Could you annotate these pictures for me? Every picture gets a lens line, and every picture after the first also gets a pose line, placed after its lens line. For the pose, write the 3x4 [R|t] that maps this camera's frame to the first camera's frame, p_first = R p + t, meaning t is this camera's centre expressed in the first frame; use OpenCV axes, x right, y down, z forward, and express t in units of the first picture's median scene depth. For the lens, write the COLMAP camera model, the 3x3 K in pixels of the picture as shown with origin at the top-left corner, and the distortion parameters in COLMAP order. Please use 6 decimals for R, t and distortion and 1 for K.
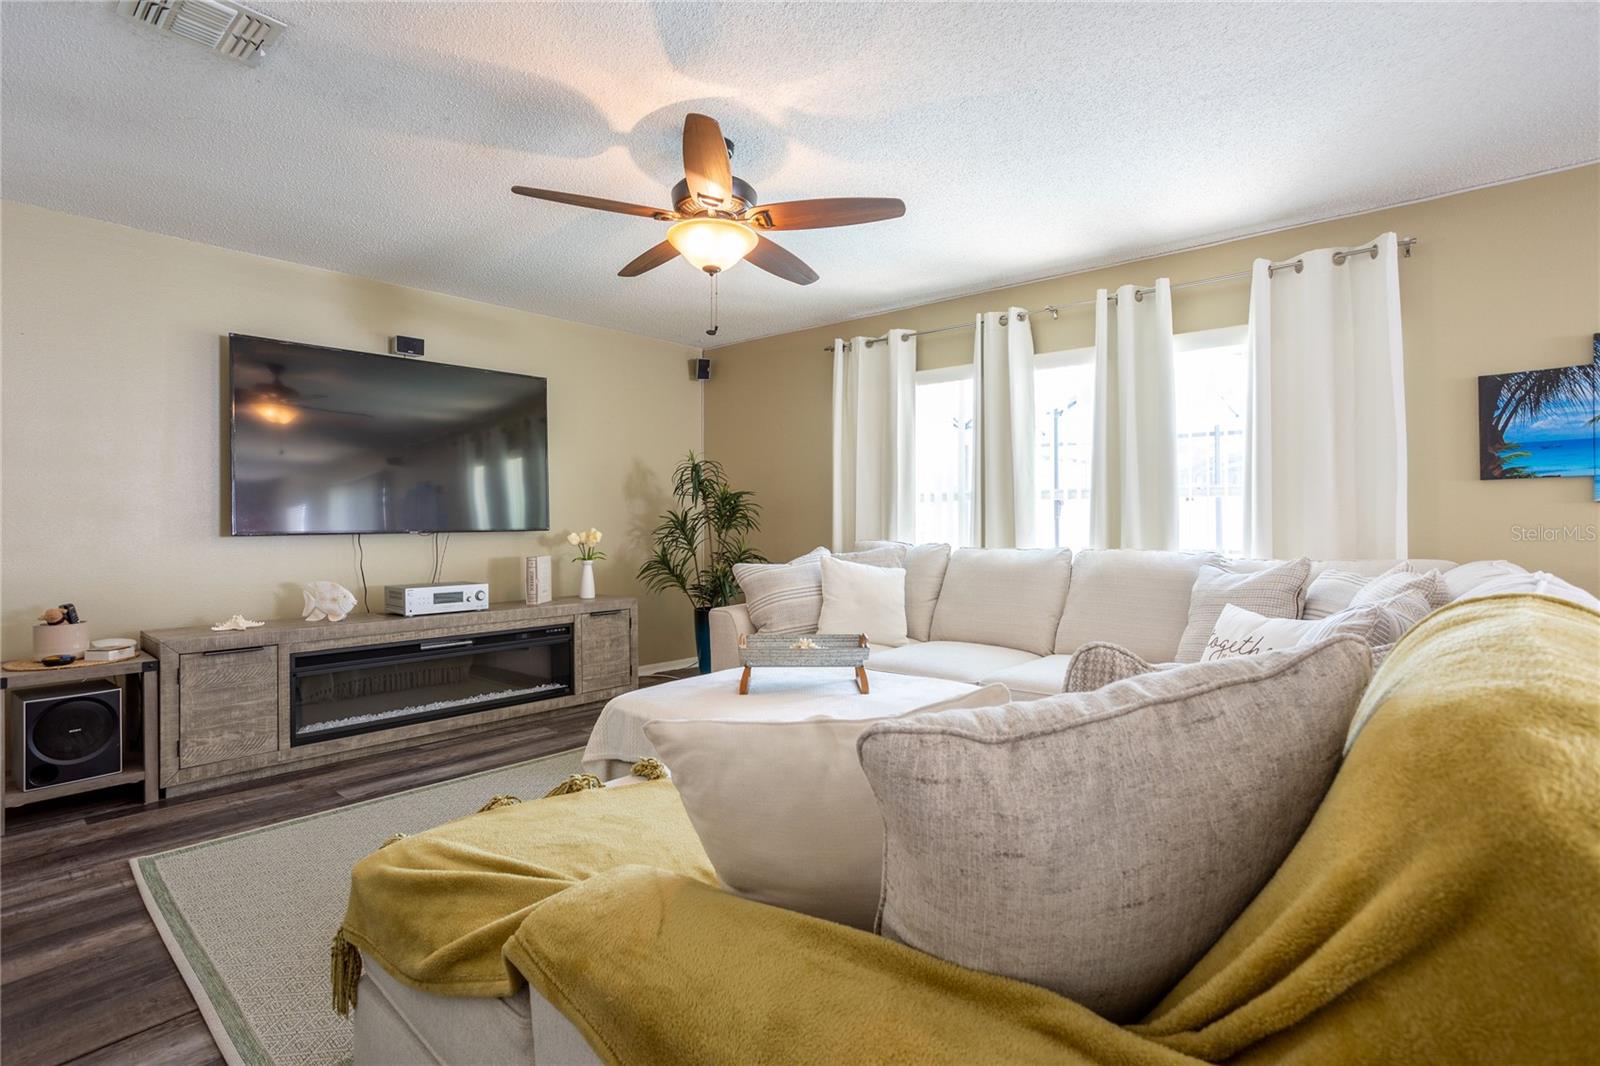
lens RADIAL K [[793.3, 0, 800.3], [0, 793.3, 518.3], [0, 0, 1]] dist [-0.000839, 0.015601]
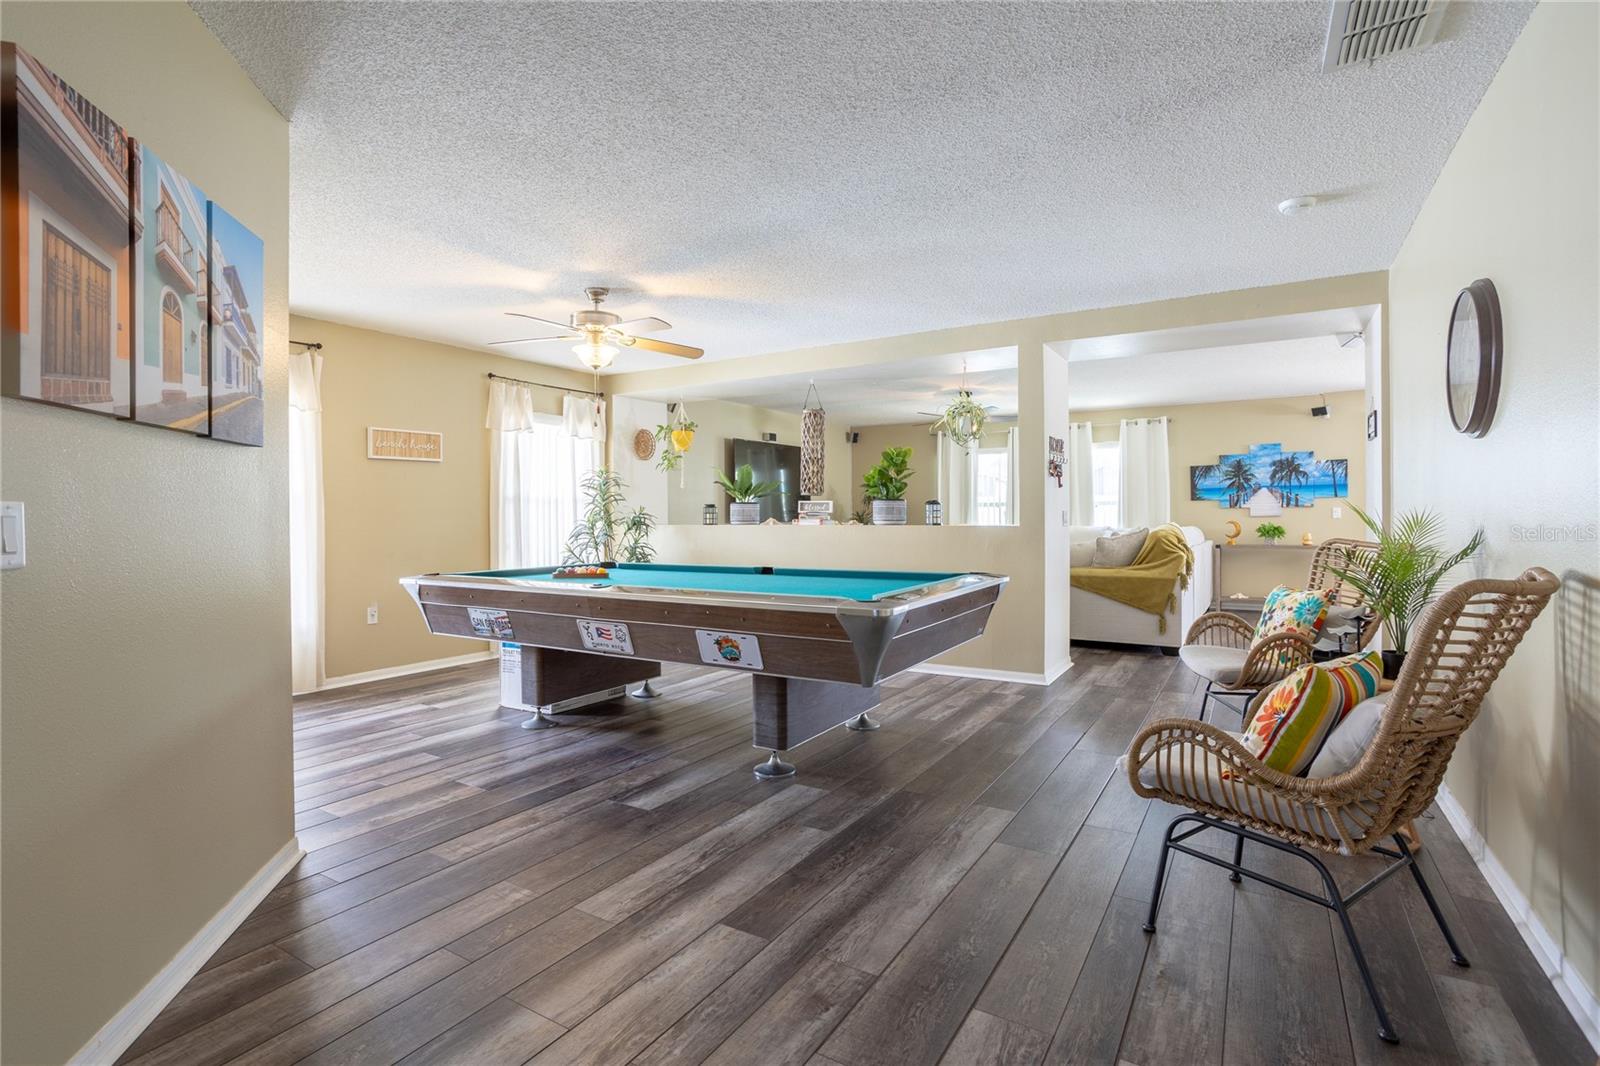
lens RADIAL K [[776.9, 0, 788.0], [0, 776.9, 518.9], [0, 0, 1]] dist [-0.053298, 0.035667]
pose [[0.989079, -0.002556, 0.147366, -0.902077], [0.002106, 0.999993, 0.003211, 0.007526], [-0.147373, -0.002865, 0.989077, -1.370466]]
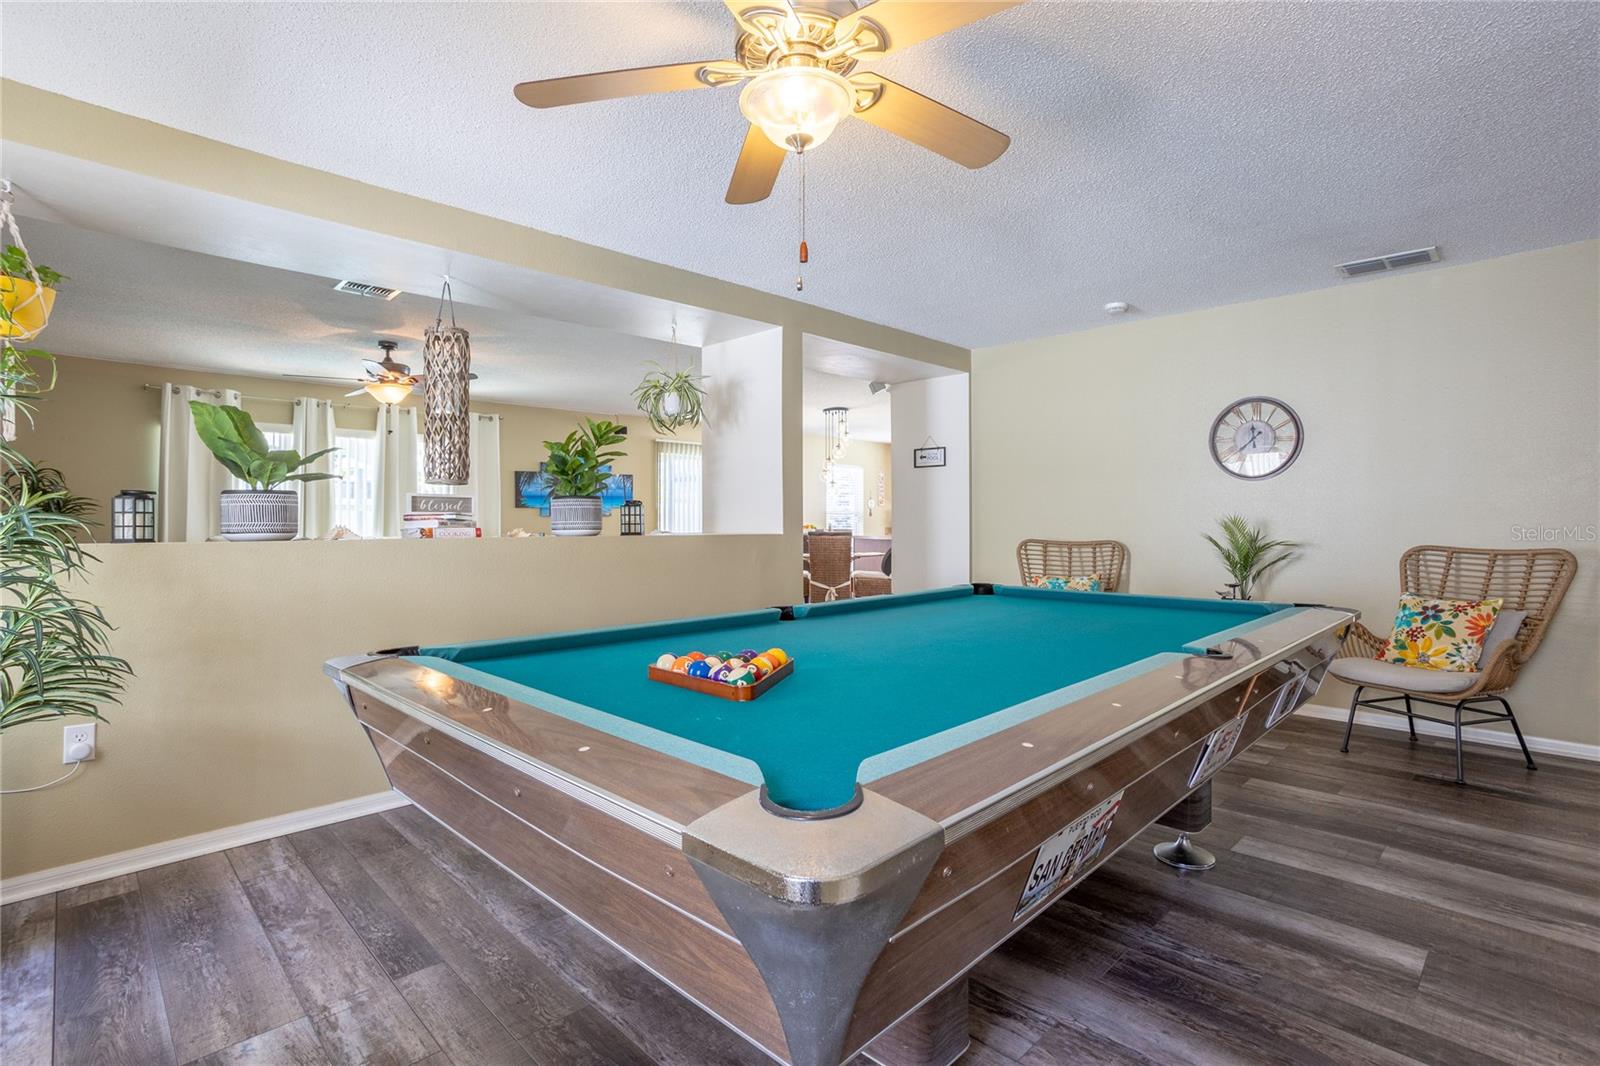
lens RADIAL K [[775.2, 0, 795.0], [0, 775.2, 519.6], [0, 0, 1]] dist [-0.044270, 0.028814]
pose [[0.079946, 0.006025, 0.996781, -1.496462], [0.001519, 0.999980, -0.006166, 0.010667], [-0.996798, 0.002007, 0.079936, -0.167759]]
